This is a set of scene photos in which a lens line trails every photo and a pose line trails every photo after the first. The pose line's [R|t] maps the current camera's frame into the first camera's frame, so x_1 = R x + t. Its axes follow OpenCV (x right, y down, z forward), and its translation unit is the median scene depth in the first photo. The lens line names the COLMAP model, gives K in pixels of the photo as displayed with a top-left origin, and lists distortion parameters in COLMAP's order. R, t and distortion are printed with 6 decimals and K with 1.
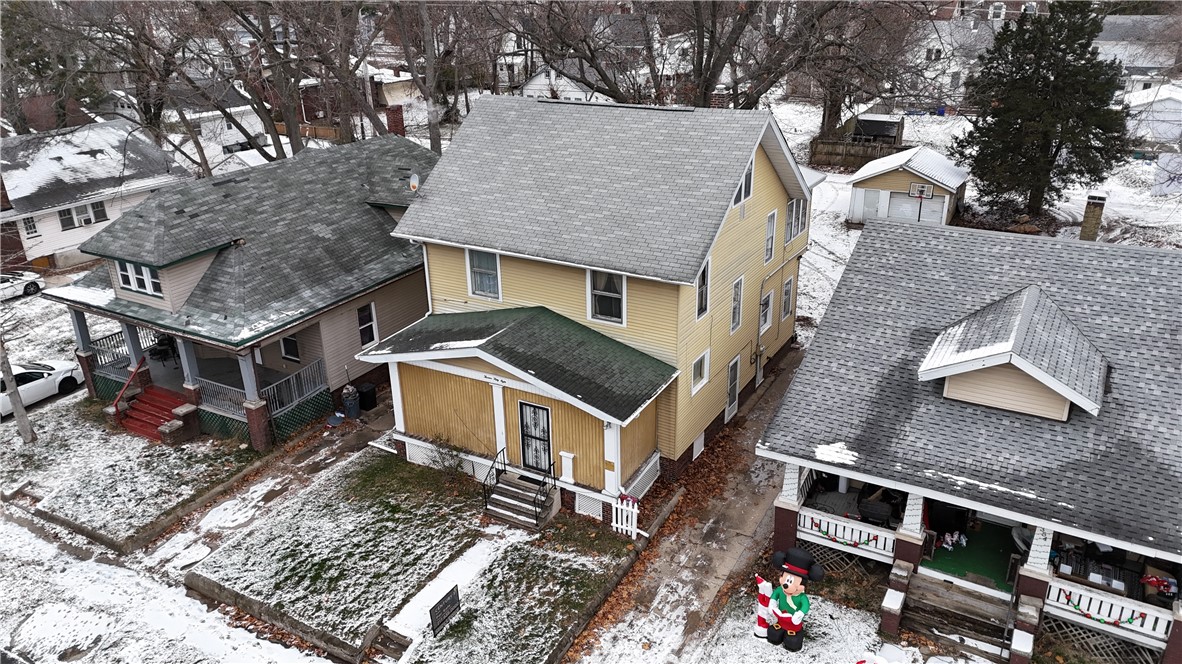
lens RADIAL K [[848.0, 0, 591.0], [0, 848.0, 332.0], [0, 0, 1]] dist [0.042232, -0.005047]
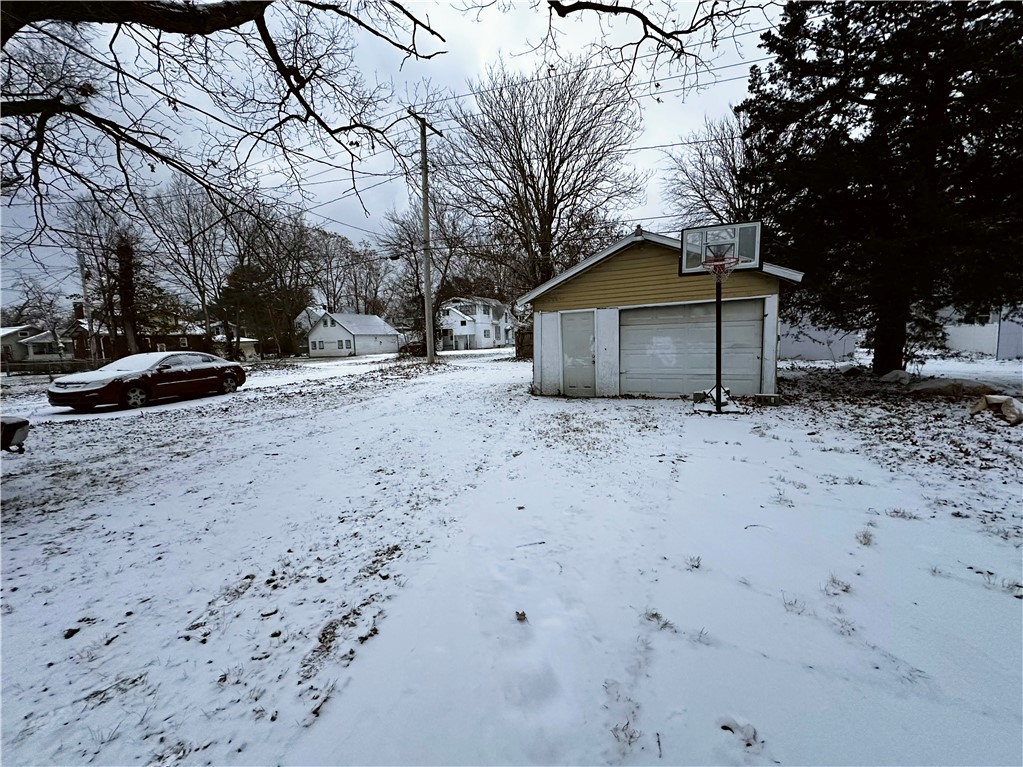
lens RADIAL K [[405.0, 0, 511.5], [0, 405.0, 383.5], [0, 0, 1]] dist [-0.000484, 0.000027]
pose [[0.994310, -0.029299, 0.102421, 0.587328], [0.058003, 0.955325, -0.289811, -0.162951], [-0.089354, 0.294103, 0.951588, 1.749804]]
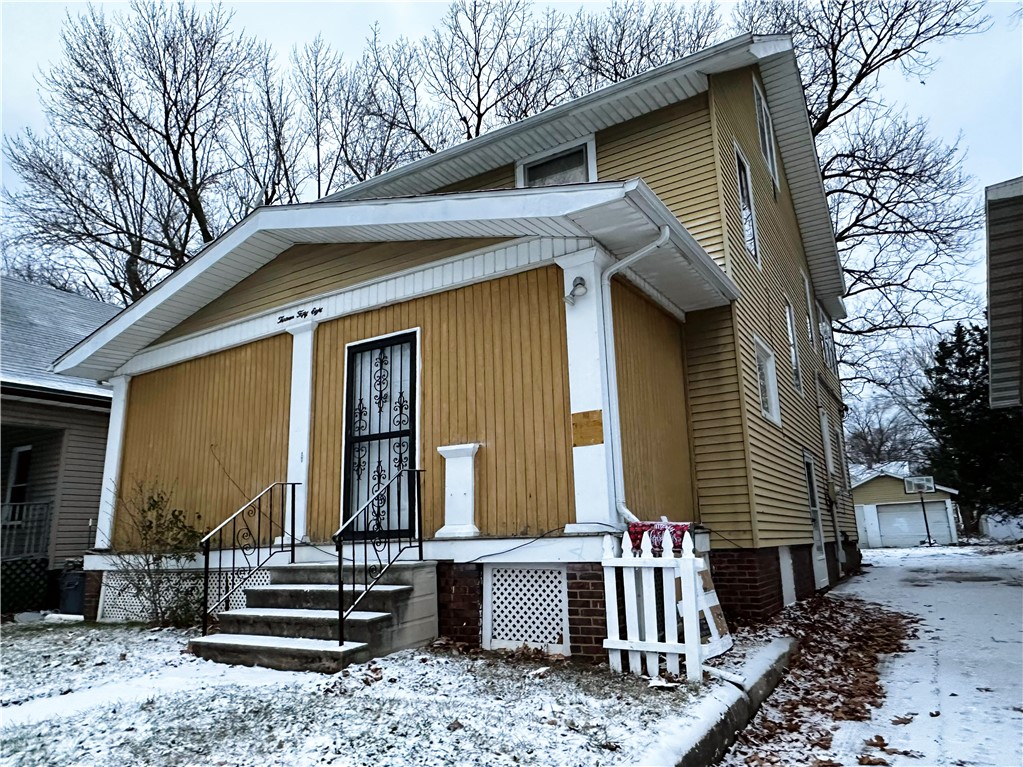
lens RADIAL K [[678.1, 0, 511.5], [0, 678.1, 383.5], [0, 0, 1]] dist [-0.030365, 0.000751]
pose [[0.999539, -0.015515, -0.026100, 0.000609], [-0.002891, 0.807058, -0.590465, 0.291733], [0.030226, 0.590268, 0.806641, 0.775974]]
